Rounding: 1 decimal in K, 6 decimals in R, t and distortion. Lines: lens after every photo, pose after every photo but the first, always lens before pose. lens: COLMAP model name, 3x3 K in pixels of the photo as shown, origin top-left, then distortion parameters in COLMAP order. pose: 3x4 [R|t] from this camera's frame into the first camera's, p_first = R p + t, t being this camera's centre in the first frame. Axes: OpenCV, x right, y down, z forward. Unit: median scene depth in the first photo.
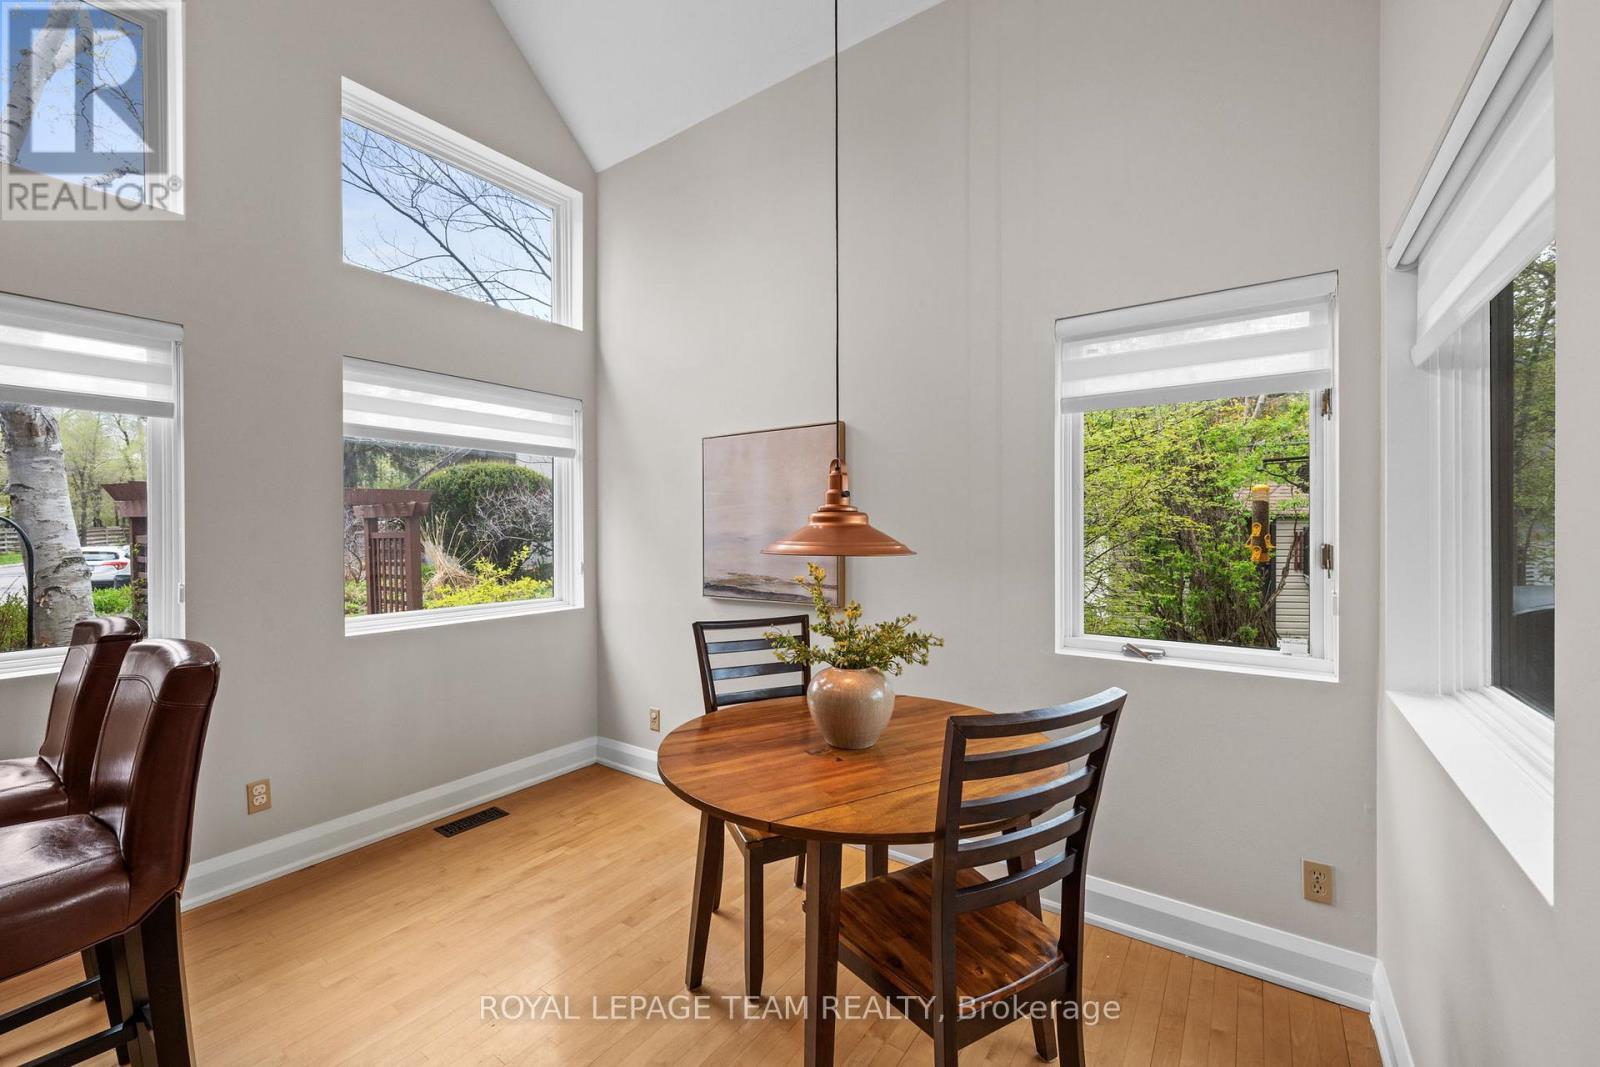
lens RADIAL K [[651.5, 0, 804.0], [0, 651.5, 530.3], [0, 0, 1]] dist [0.001267, 0.000253]
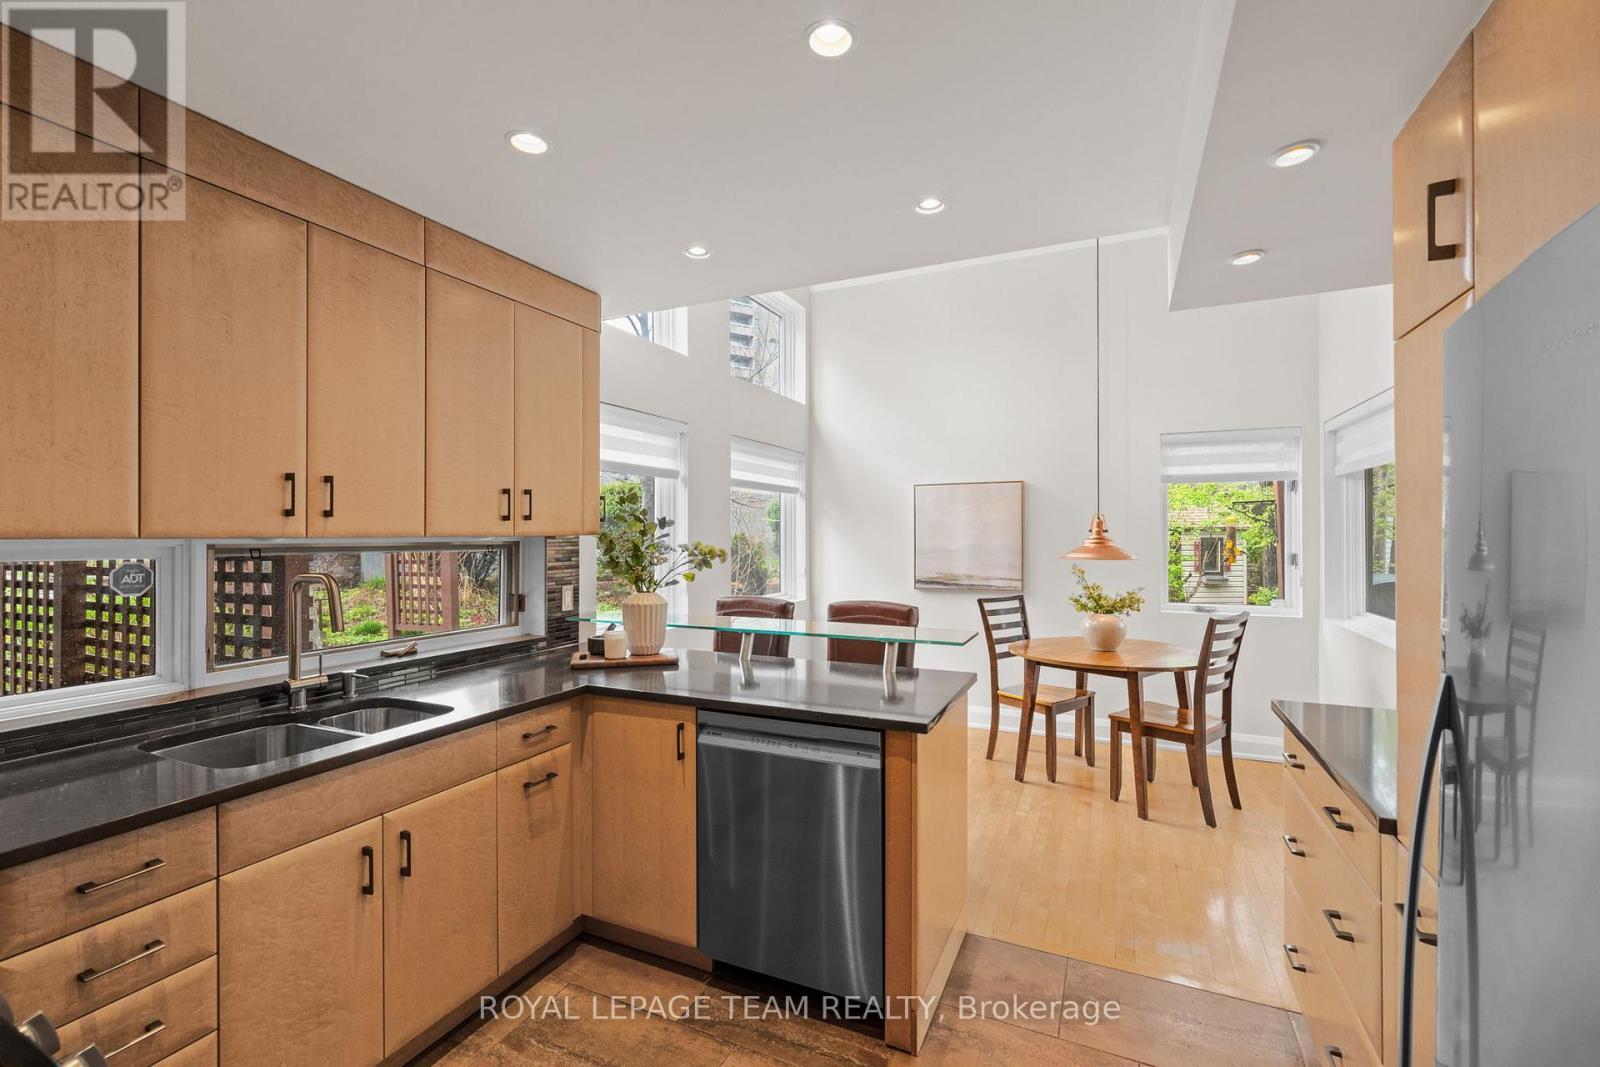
lens RADIAL K [[693.4, 0, 802.9], [0, 693.4, 533.8], [0, 0, 1]] dist [0.001064, -0.000292]
pose [[0.985087, 0.000520, 0.172056, -0.792911], [0.000337, 0.999988, -0.004955, -0.021917], [-0.172057, 0.004940, 0.985075, -0.644419]]
